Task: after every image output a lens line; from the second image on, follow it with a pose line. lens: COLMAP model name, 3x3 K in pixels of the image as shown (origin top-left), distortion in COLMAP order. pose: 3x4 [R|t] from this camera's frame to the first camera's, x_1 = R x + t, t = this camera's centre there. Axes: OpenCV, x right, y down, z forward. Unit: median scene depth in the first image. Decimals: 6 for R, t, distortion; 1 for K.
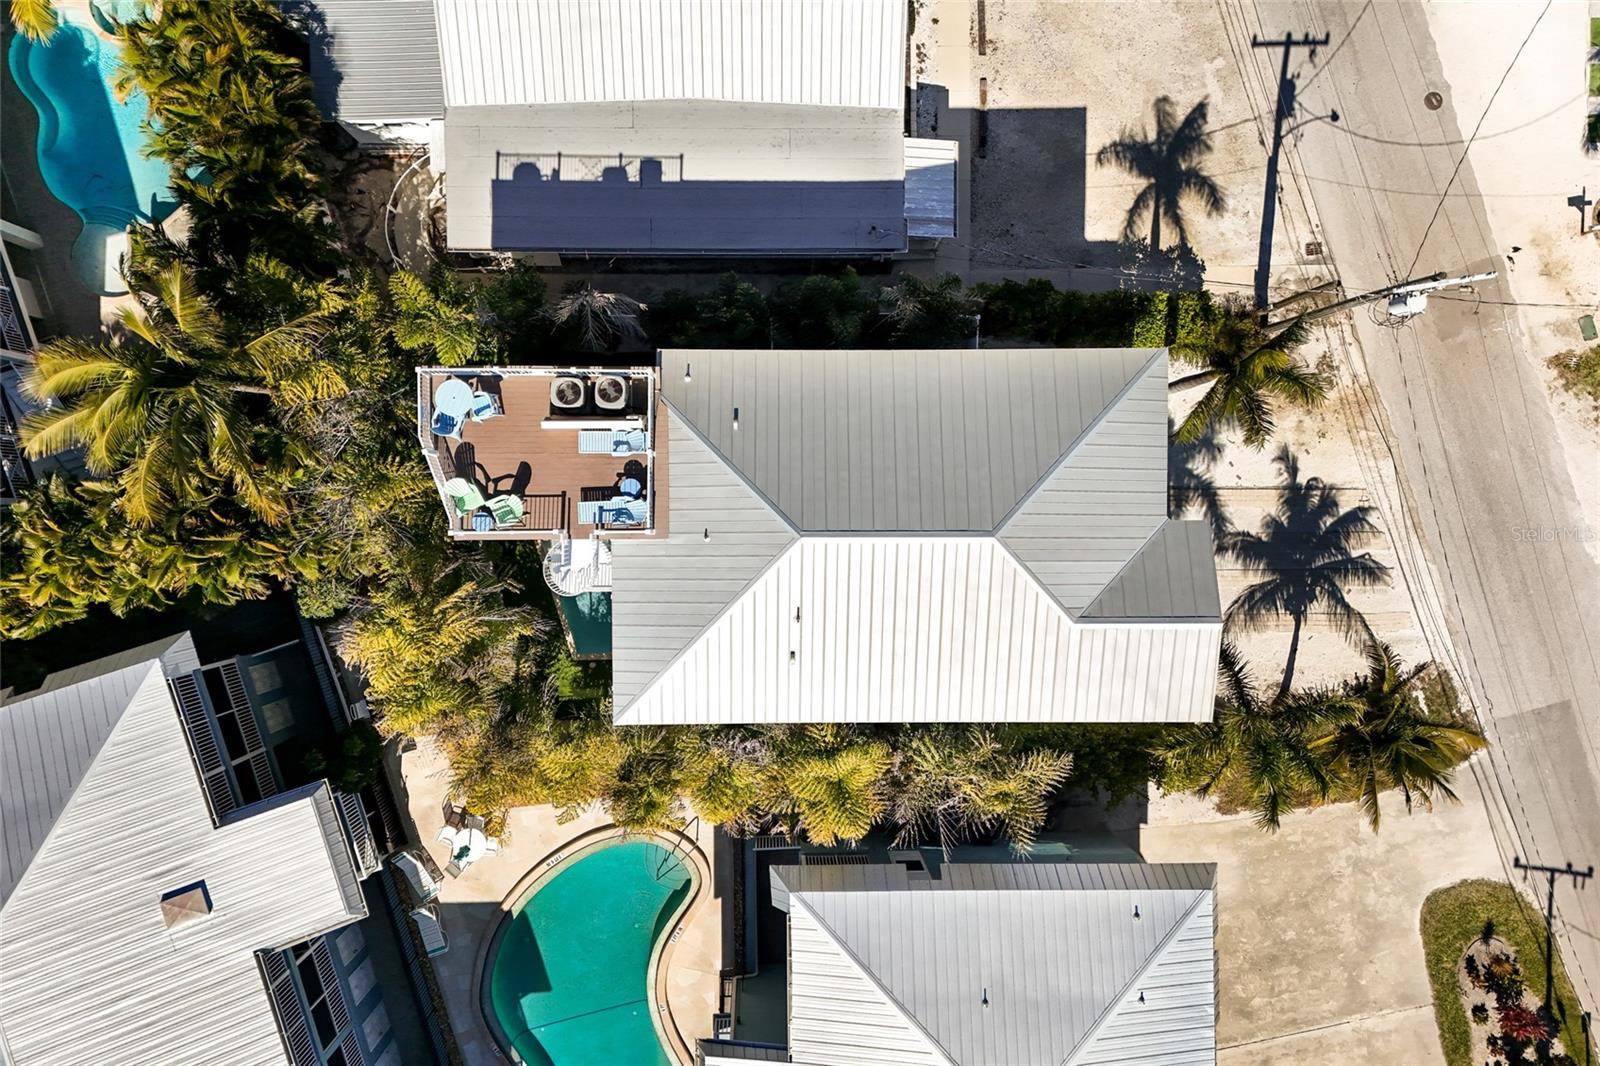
lens RADIAL K [[1175.4, 0, 800.0], [0, 1175.4, 533.0], [0, 0, 1]] dist [0.128265, -0.119147]
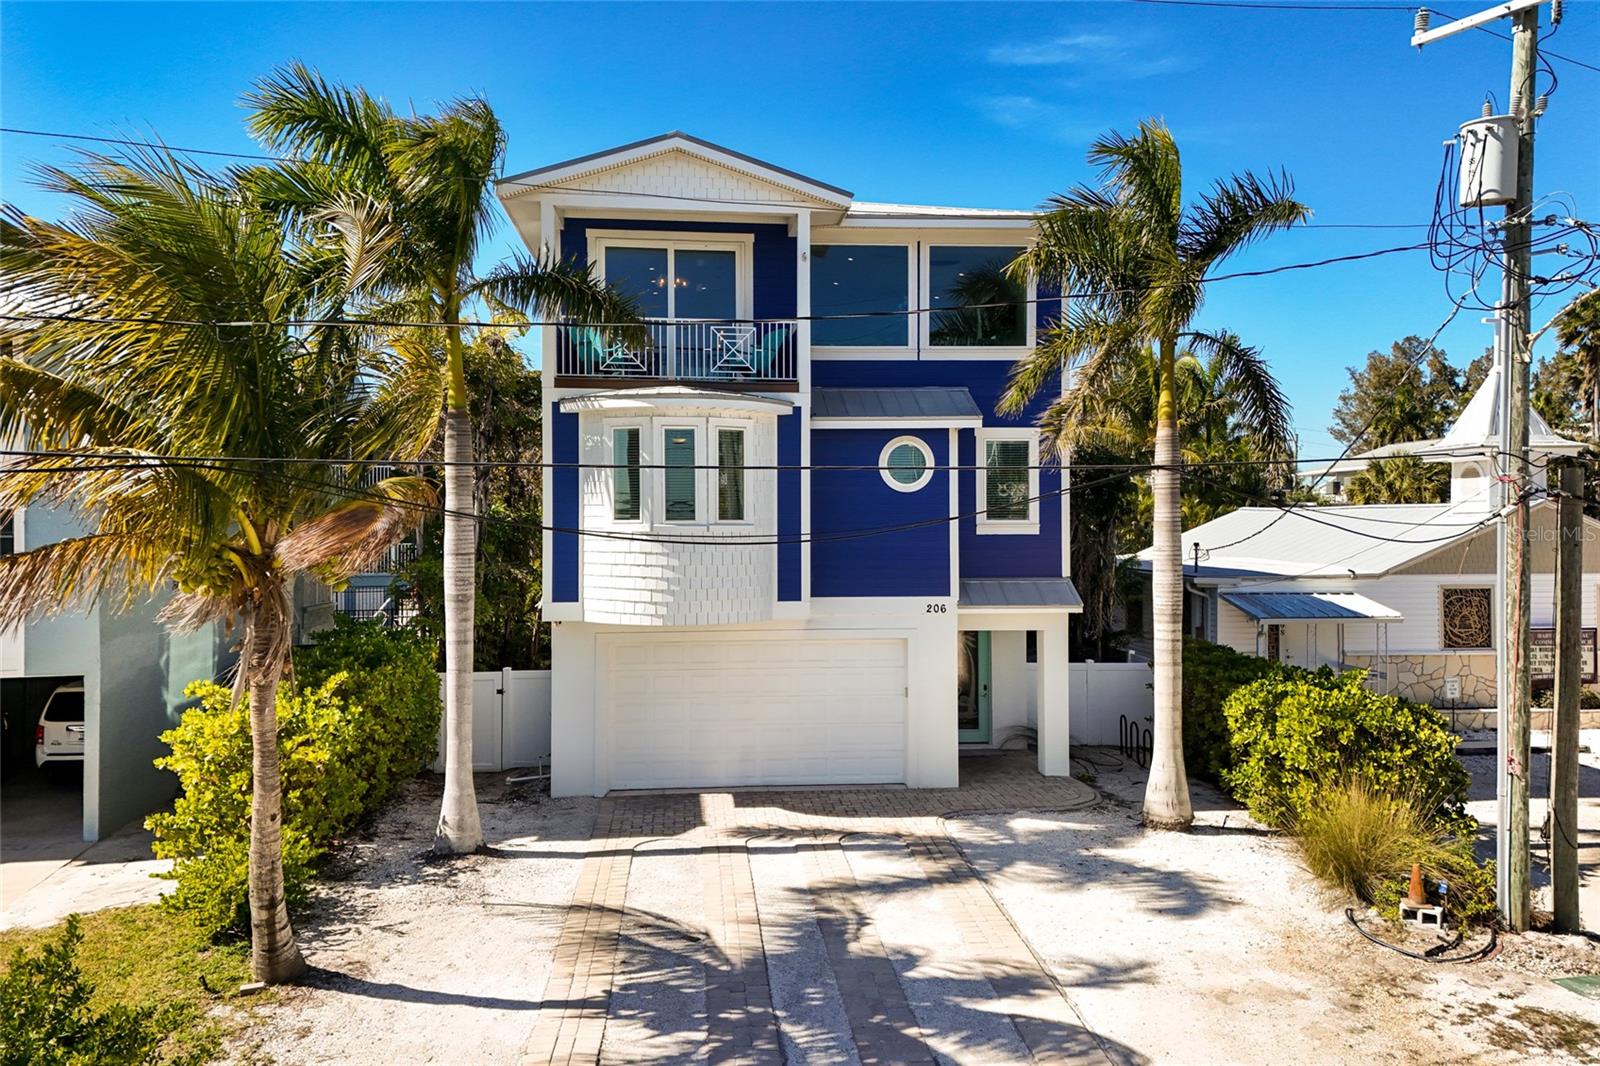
lens RADIAL K [[1149.5, 0, 794.2], [0, 1149.5, 531.5], [0, 0, 1]] dist [0.124560, -0.112201]
pose [[0.084814, -0.012054, -0.996324, 0.686590], [-0.996349, -0.010785, -0.084686, 0.049048], [-0.009725, 0.999869, -0.012924, 0.897617]]
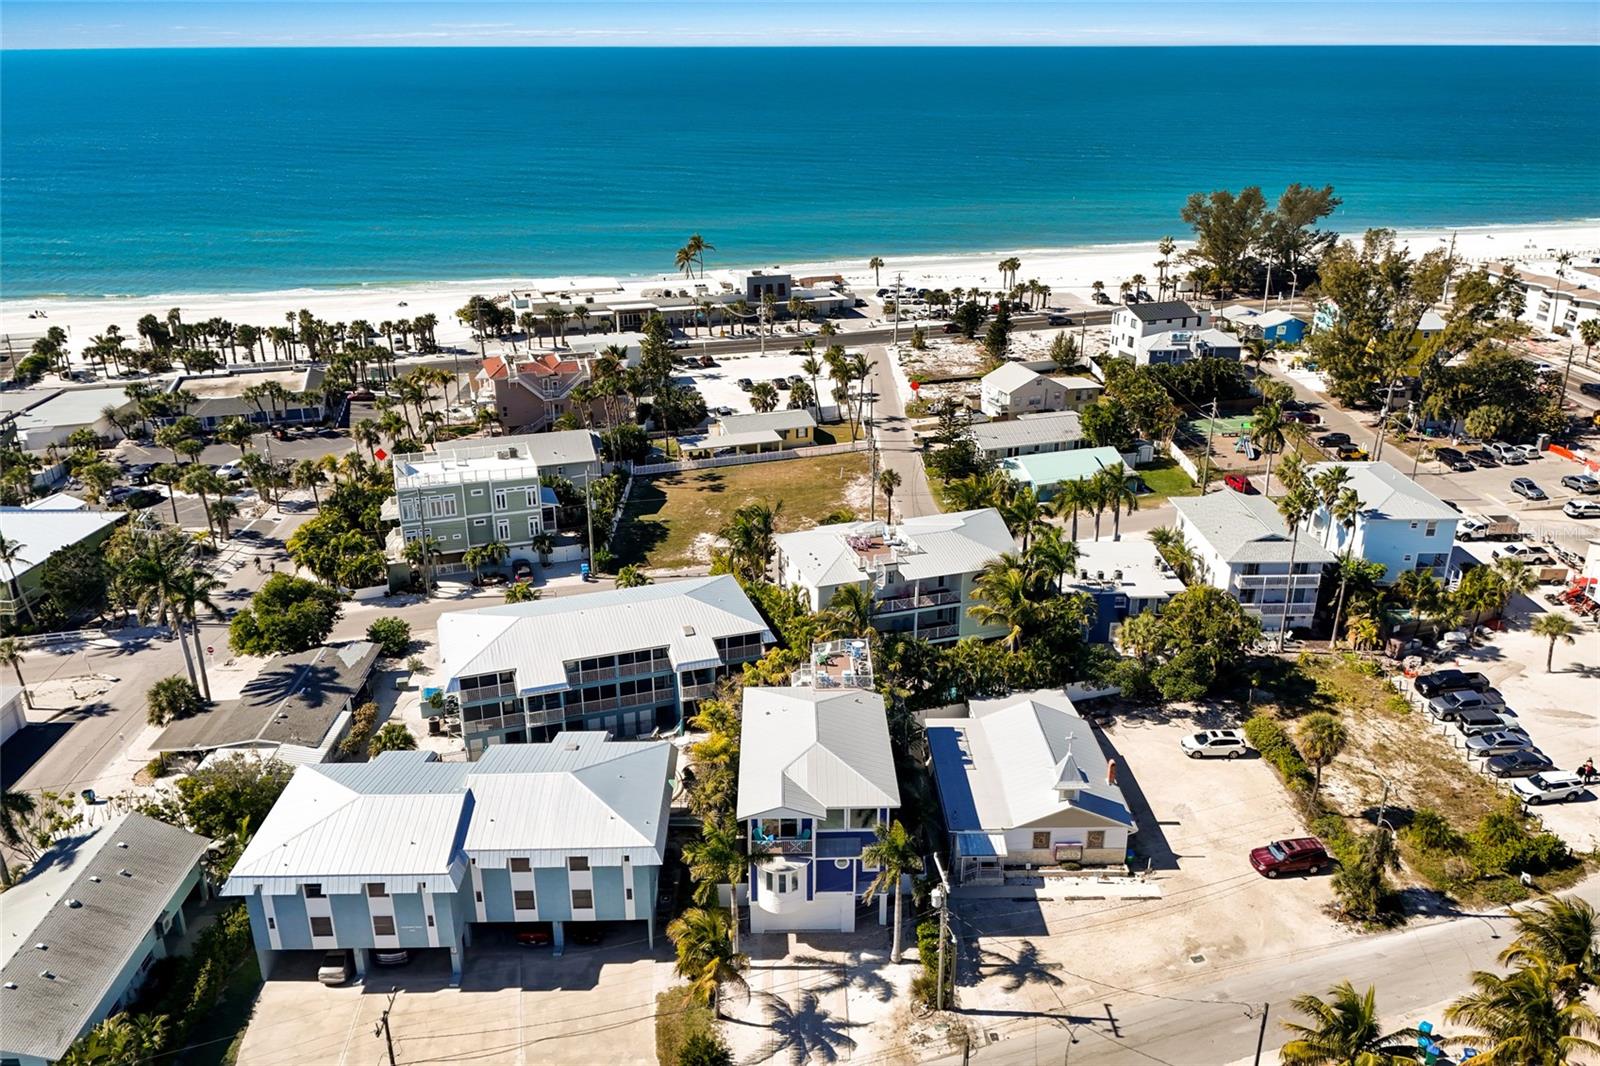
lens RADIAL K [[1224.5, 0, 800.0], [0, 1224.5, 533.0], [0, 0, 1]] dist [0.049995, -0.047808]
pose [[0.015471, 0.357420, -0.933815, 1.766908], [-0.999831, -0.003753, -0.018001, 0.063589], [-0.009938, 0.933936, 0.357302, -0.246396]]
